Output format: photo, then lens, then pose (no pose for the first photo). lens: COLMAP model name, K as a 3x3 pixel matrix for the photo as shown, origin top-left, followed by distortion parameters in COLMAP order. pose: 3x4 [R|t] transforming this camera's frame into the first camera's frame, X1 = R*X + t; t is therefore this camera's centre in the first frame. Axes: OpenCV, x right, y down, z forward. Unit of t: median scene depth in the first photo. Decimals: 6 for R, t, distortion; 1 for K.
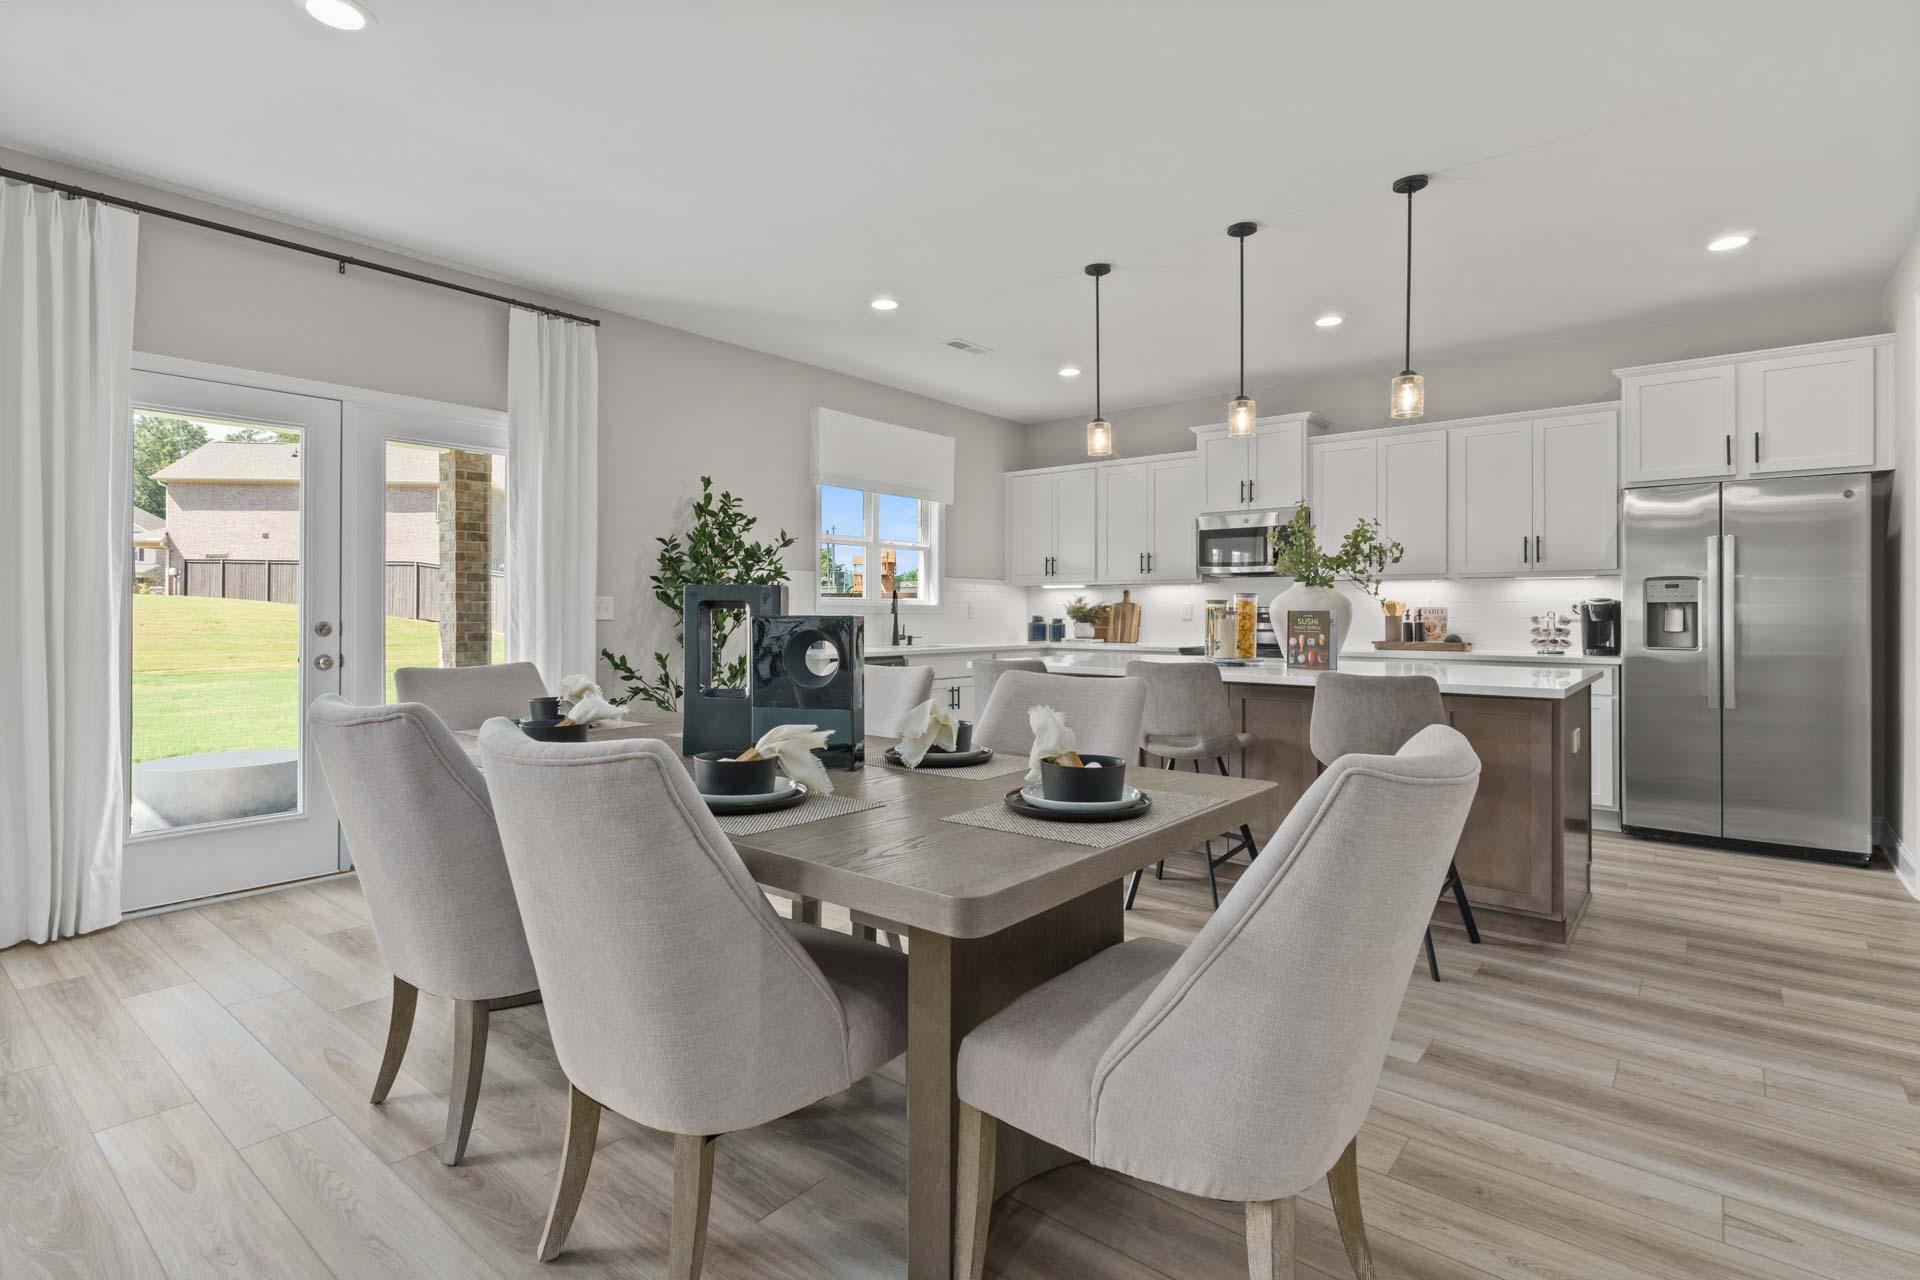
lens RADIAL K [[932.6, 0, 954.2], [0, 932.6, 624.4], [0, 0, 1]] dist [-0.002471, -0.000001]
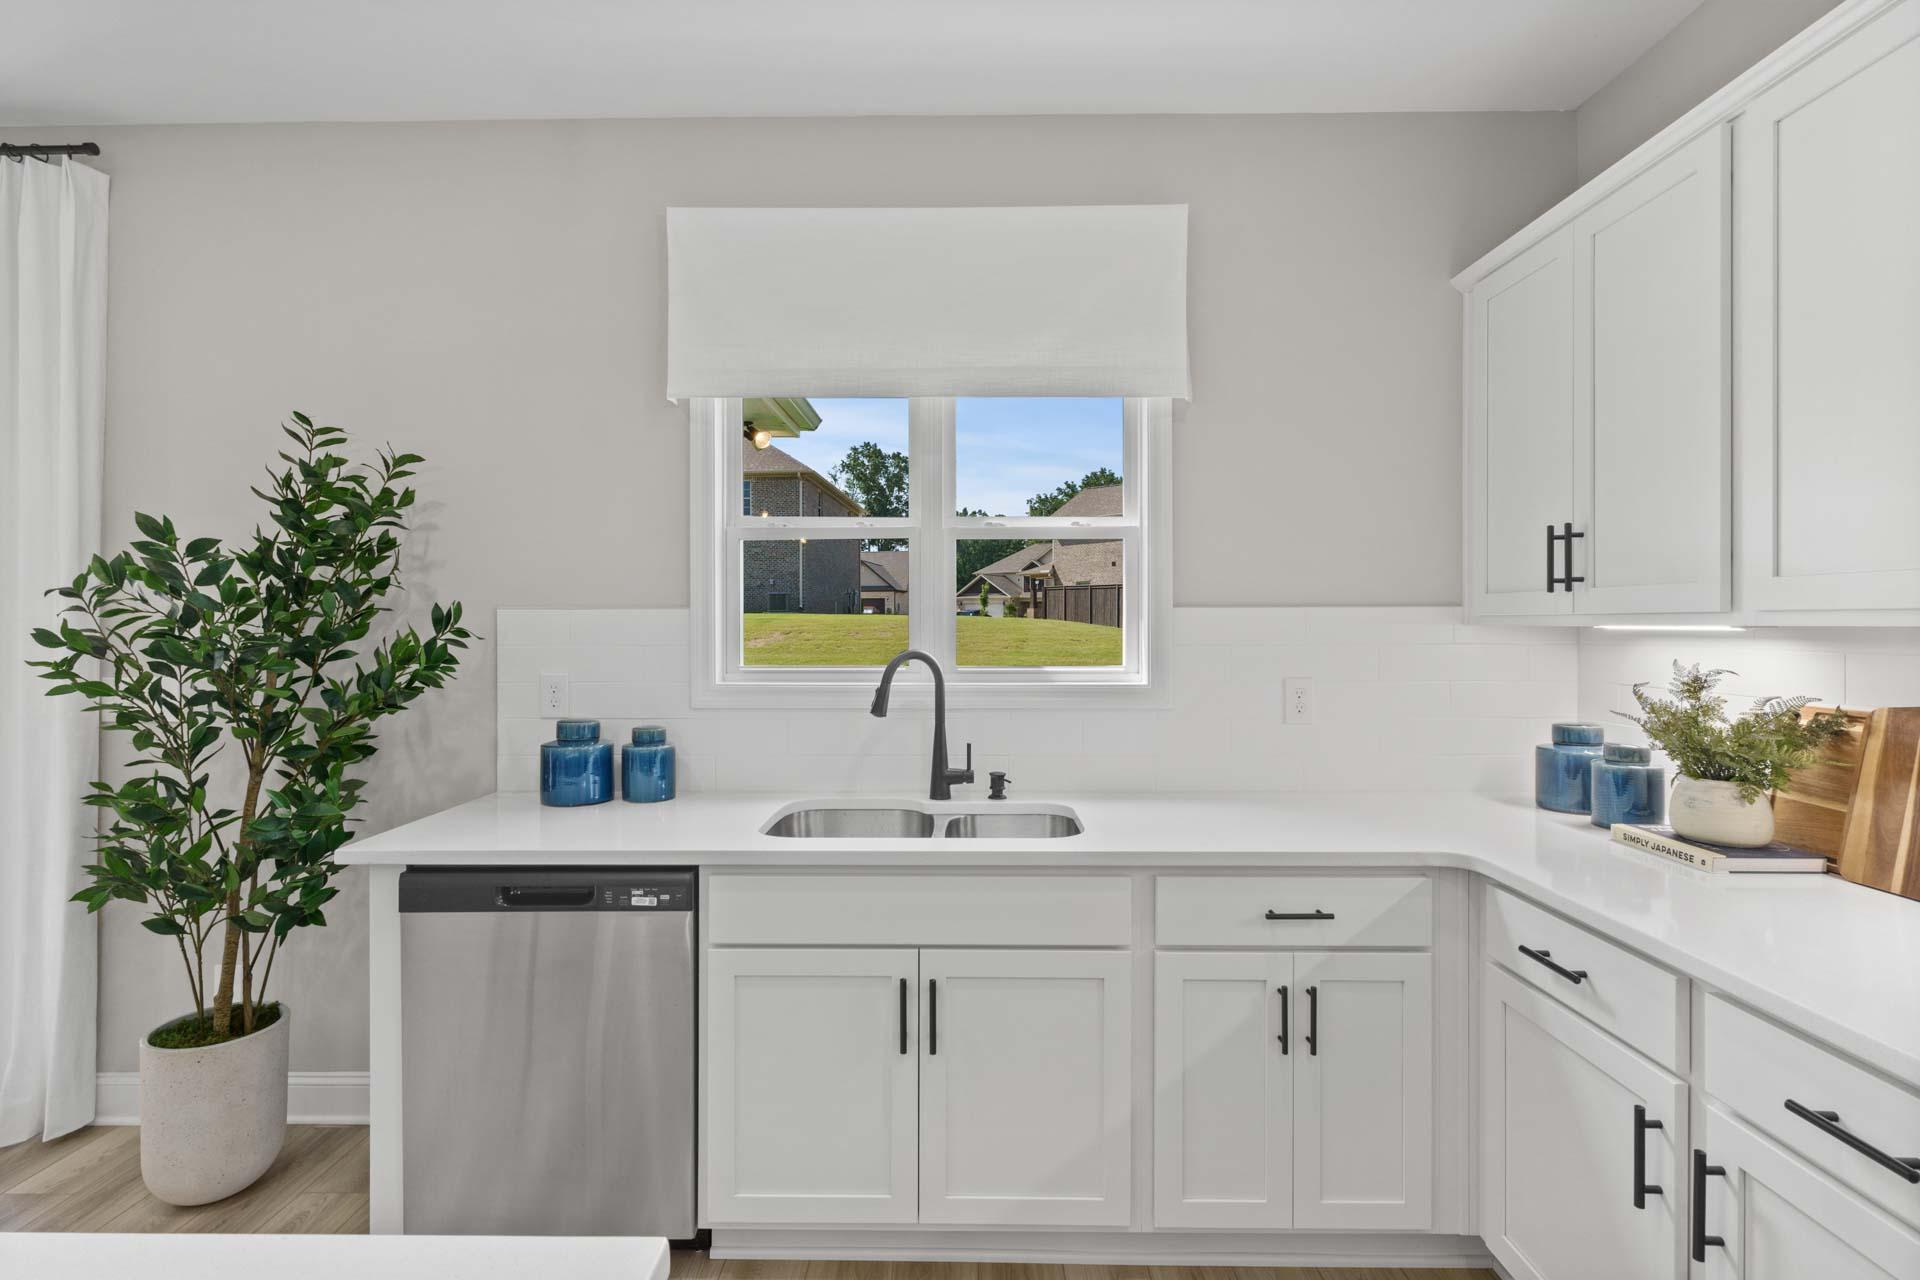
lens RADIAL K [[932.6, 0, 960.9], [0, 932.6, 631.8], [0, 0, 1]] dist [-0.002471, -0.000001]
pose [[0.620538, 0.003174, -0.784170, 0.209715], [-0.007492, 0.999970, -0.001881, -0.038602], [0.784140, 0.007042, 0.620543, 0.695266]]
